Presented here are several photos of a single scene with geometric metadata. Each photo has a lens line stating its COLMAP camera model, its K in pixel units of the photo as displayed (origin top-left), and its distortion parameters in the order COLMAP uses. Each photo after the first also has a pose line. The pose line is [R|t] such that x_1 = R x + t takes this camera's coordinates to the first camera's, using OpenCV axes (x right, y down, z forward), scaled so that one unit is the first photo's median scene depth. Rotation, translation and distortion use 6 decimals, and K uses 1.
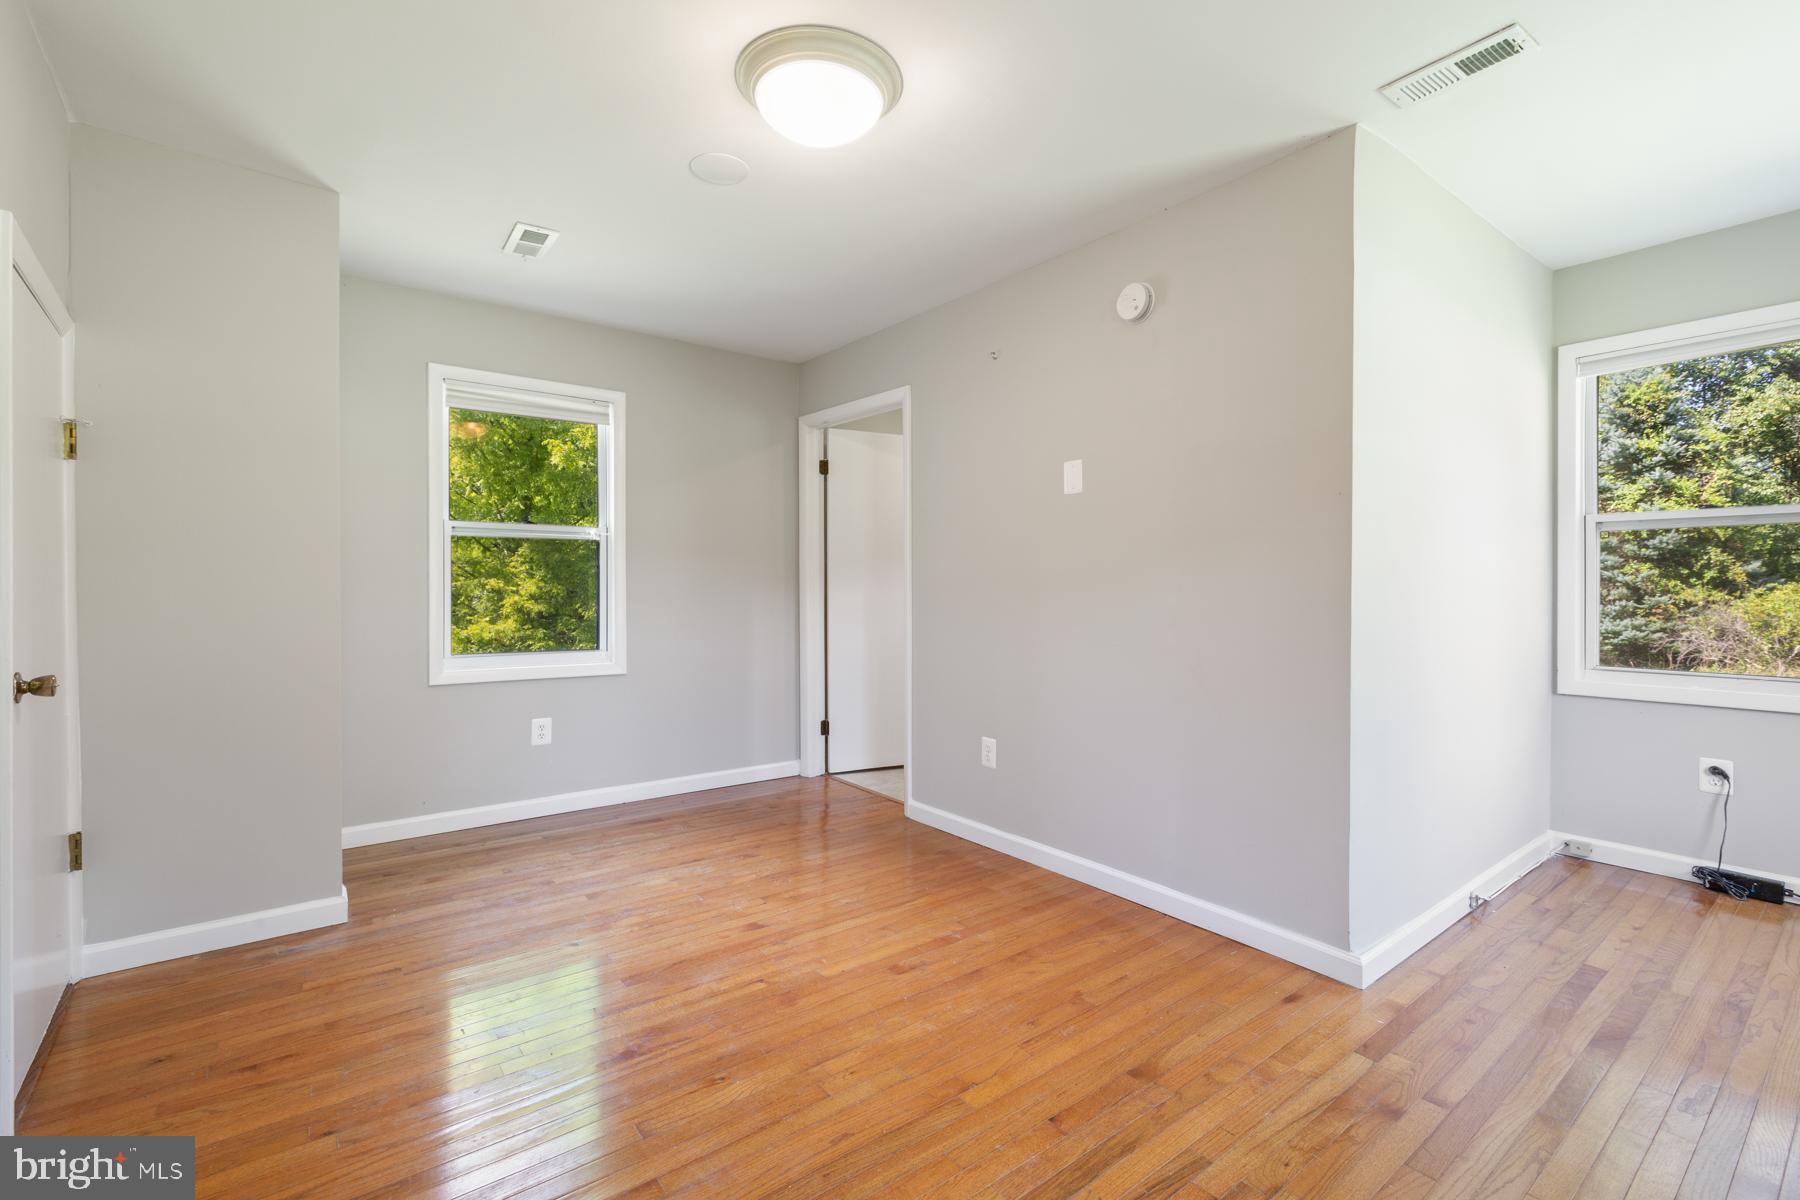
lens RADIAL K [[809.9, 0, 908.0], [0, 809.9, 591.7], [0, 0, 1]] dist [0.006031, -0.000955]
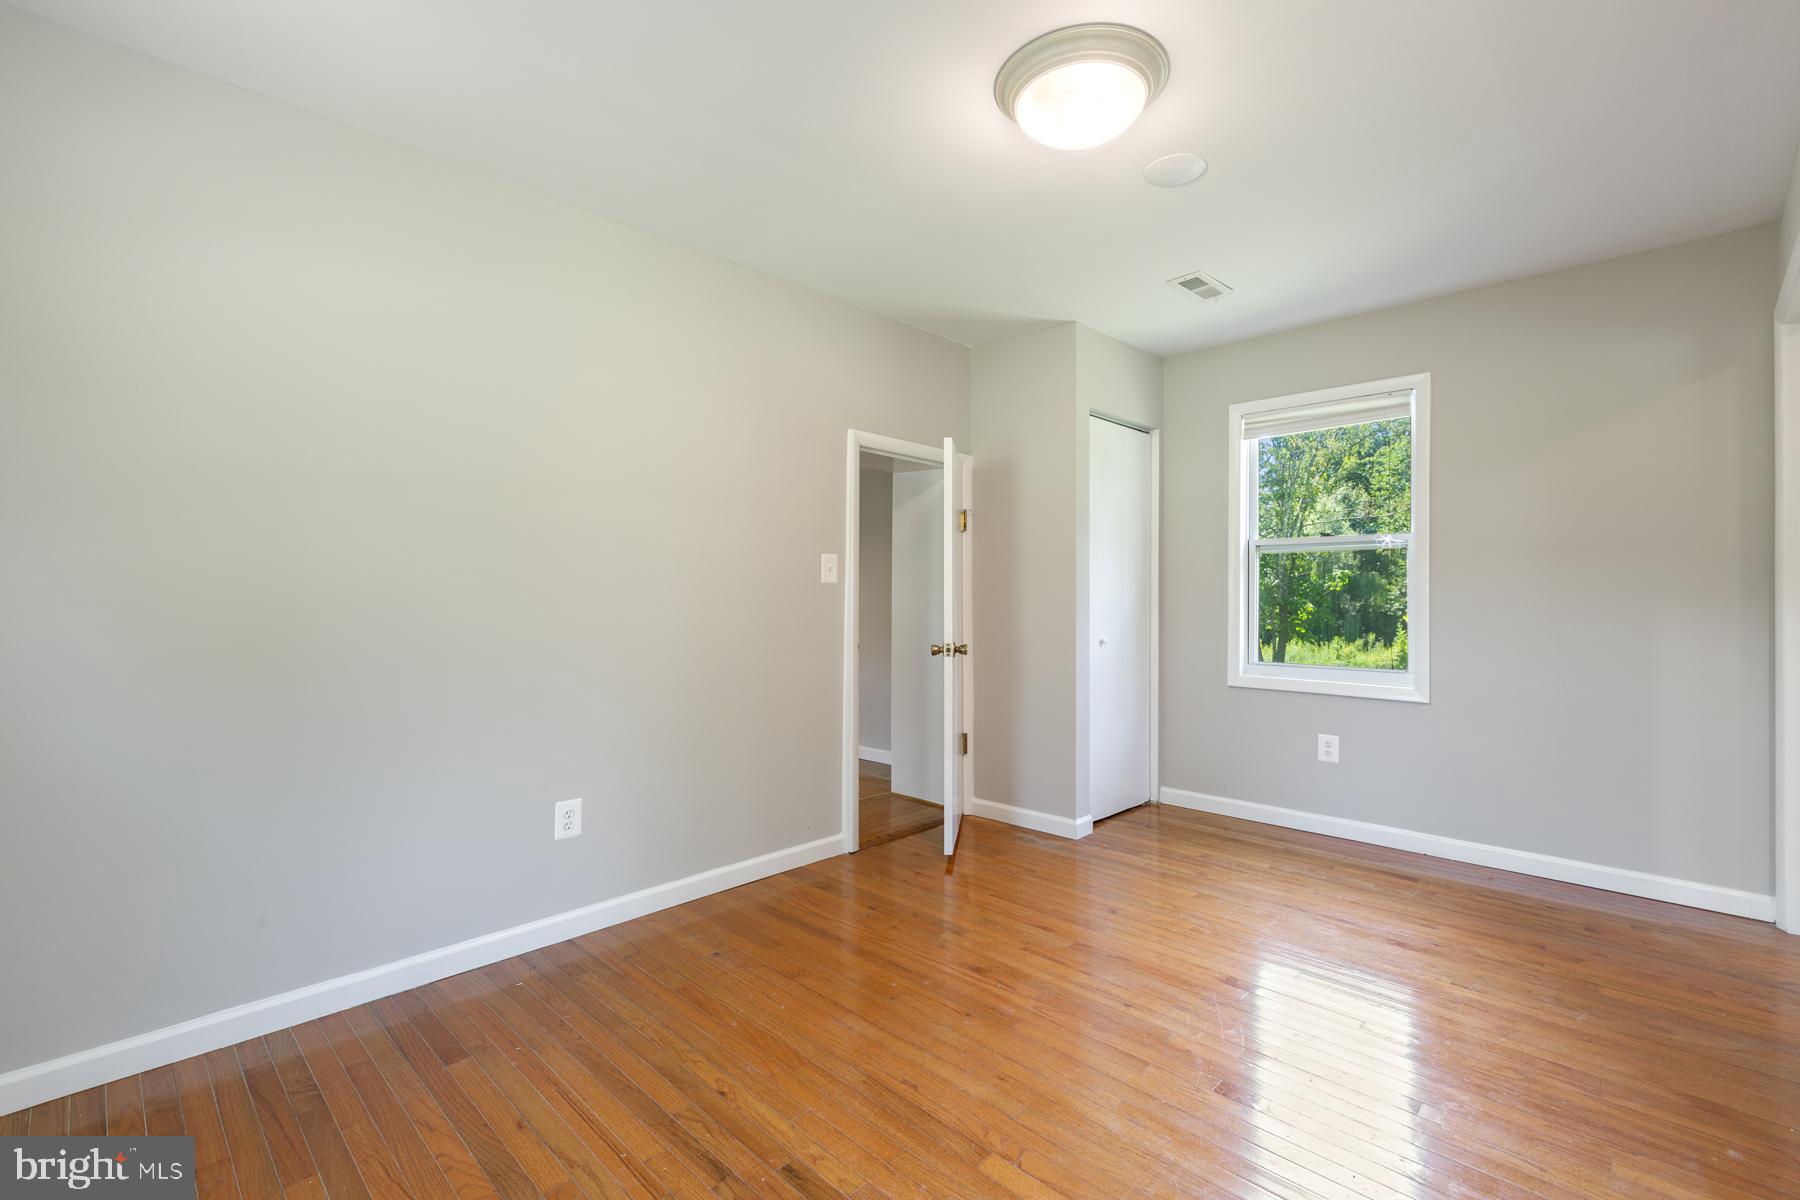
lens RADIAL K [[809.9, 0, 898.5], [0, 809.9, 599.2], [0, 0, 1]] dist [0.006031, -0.000955]
pose [[0.119806, 0.001734, -0.992796, 0.511192], [-0.007142, 0.999974, 0.000885, -0.004939], [0.992772, 0.006984, 0.119815, 0.411135]]
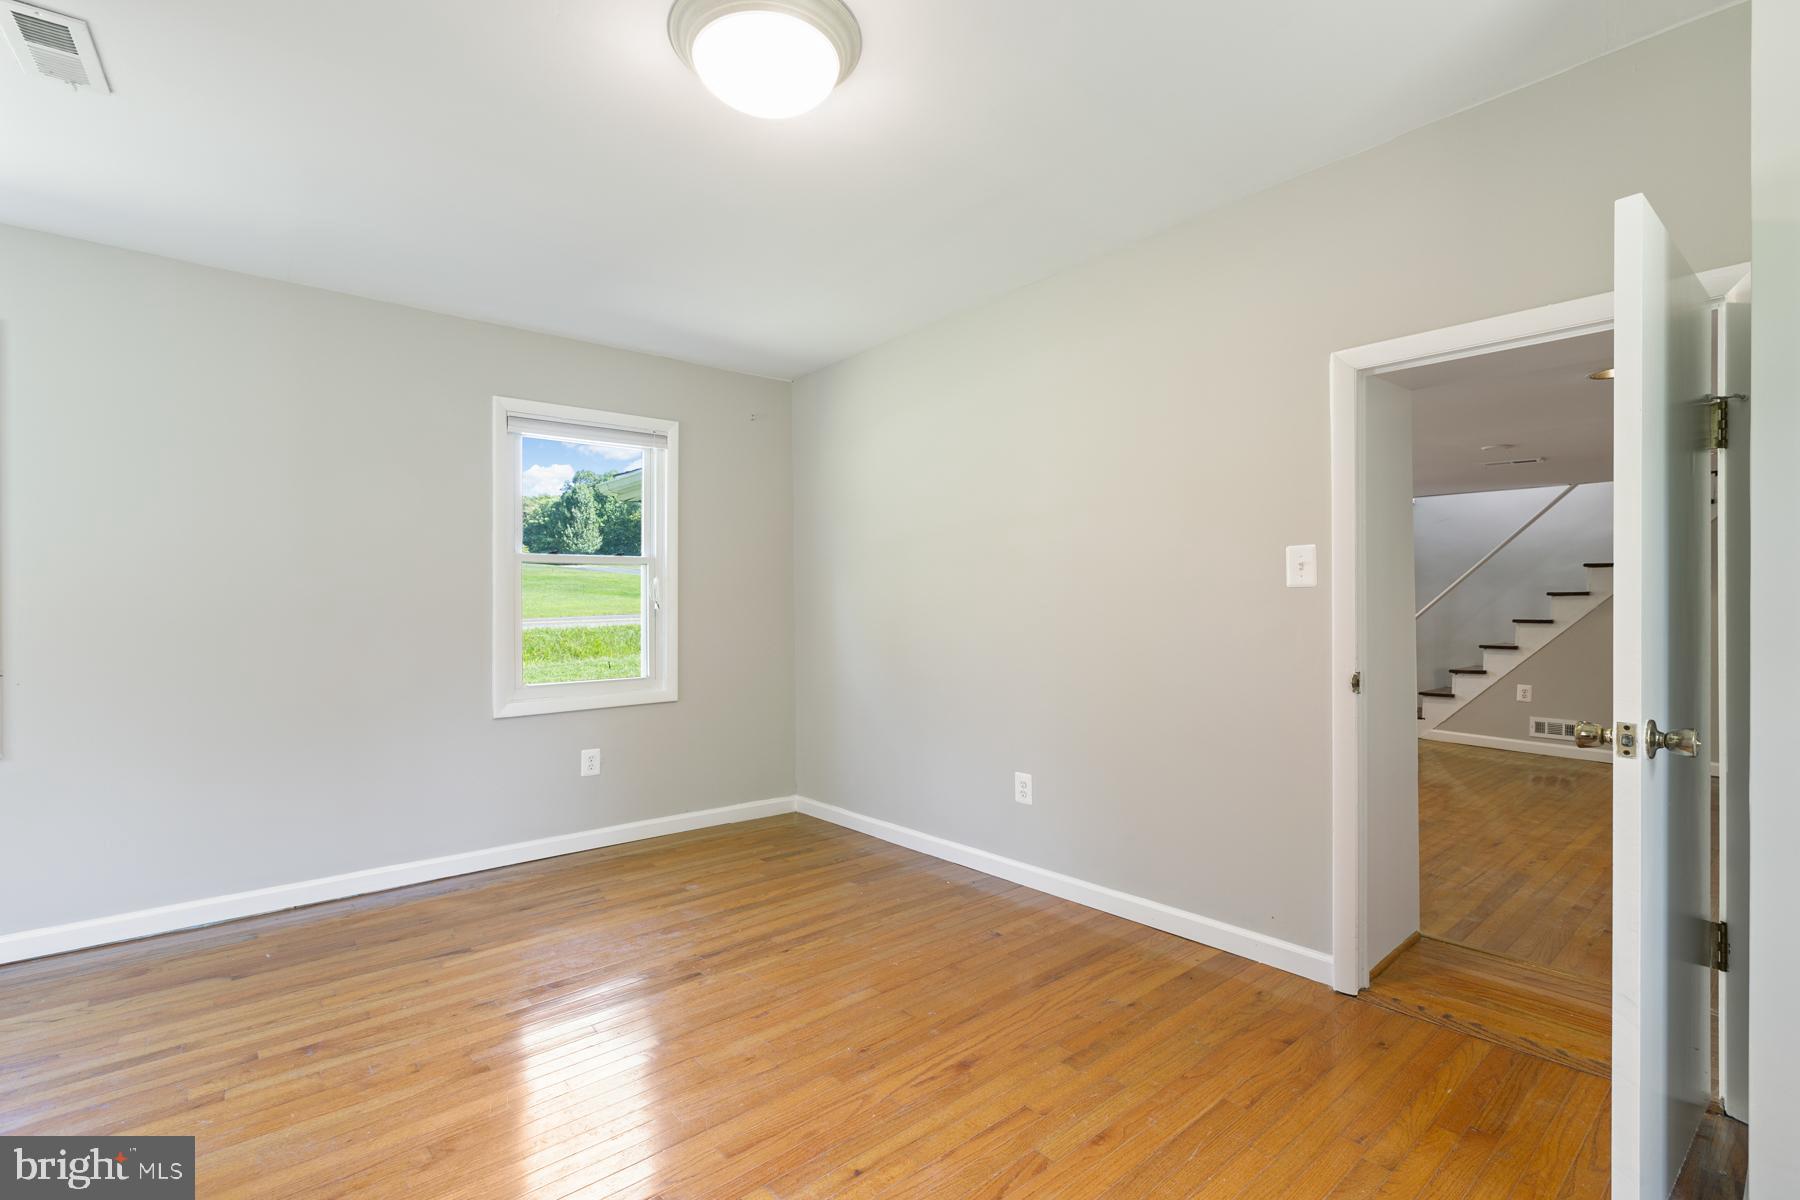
lens RADIAL K [[809.9, 0, 891.1], [0, 809.9, 605.1], [0, 0, 1]] dist [0.006031, -0.000955]
pose [[-0.999698, 0.006943, -0.023565, -0.133583], [0.006786, 0.999954, 0.006730, -0.014829], [0.023610, 0.006568, -0.999700, 1.158937]]
